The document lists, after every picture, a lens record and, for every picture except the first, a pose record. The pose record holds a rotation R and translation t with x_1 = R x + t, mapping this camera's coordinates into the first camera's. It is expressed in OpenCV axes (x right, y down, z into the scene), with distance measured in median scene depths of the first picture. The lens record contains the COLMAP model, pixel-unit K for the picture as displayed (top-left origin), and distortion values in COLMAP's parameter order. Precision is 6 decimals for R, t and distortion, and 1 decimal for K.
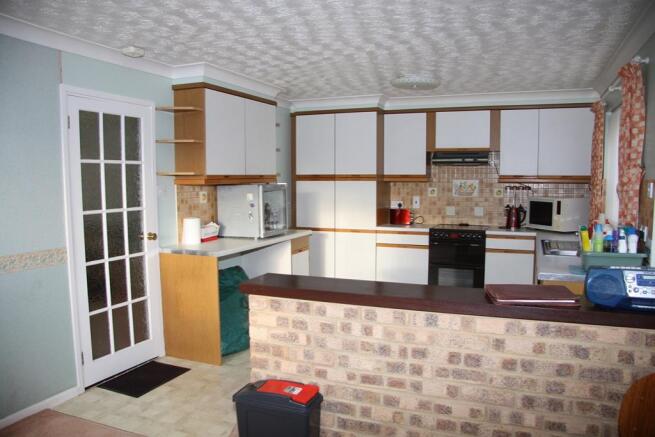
lens RADIAL K [[515.1, 0, 330.3], [0, 515.1, 223.2], [0, 0, 1]] dist [-0.109869, 0.015993]
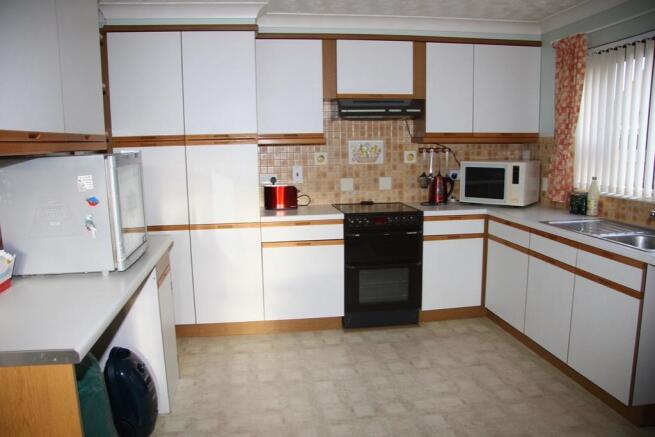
lens RADIAL K [[515.1, 0, 324.3], [0, 515.1, 216.9], [0, 0, 1]] dist [-0.109869, 0.015993]
pose [[0.862385, -0.084947, 0.499075, -0.160869], [0.057781, 0.995896, 0.069667, -0.032849], [-0.502944, -0.031243, 0.863754, 0.421708]]
